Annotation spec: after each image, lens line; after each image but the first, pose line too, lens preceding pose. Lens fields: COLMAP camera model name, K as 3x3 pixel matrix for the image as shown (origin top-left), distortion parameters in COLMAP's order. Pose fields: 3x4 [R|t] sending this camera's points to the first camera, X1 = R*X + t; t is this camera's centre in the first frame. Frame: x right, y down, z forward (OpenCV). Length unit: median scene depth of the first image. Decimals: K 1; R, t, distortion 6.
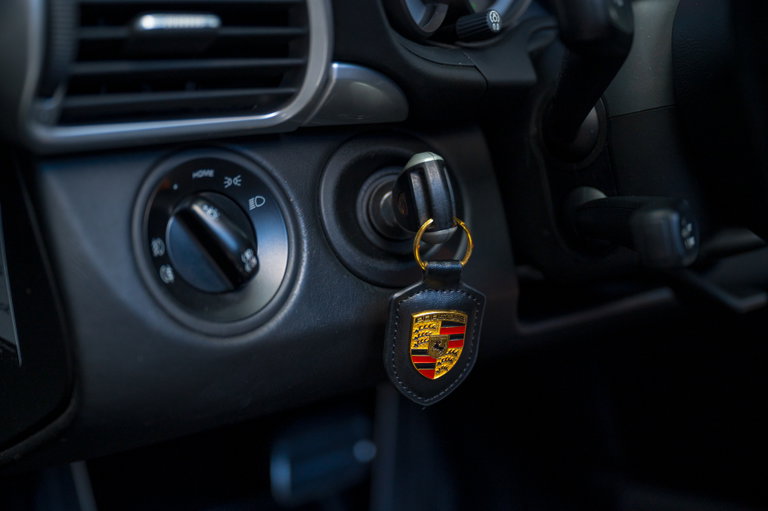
lens RADIAL K [[1089.8, 0, 384.1], [0, 1089.8, 256.7], [0, 0, 1]] dist [-0.006199, 0.000000]
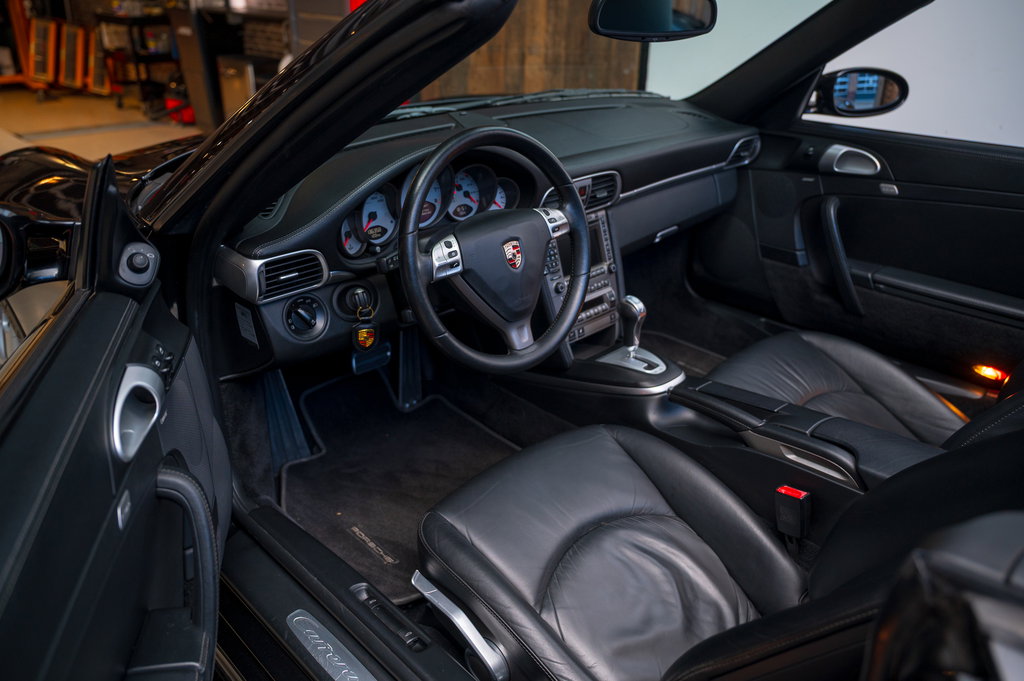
lens RADIAL K [[786.8, 0, 502.1], [0, 786.8, 335.0], [0, 0, 1]] dist [-0.002266, -0.002060]
pose [[0.999451, -0.027523, 0.018459, 0.518012], [0.022904, 0.976233, 0.215510, -0.560857], [-0.023952, -0.214969, 0.976327, -1.861149]]
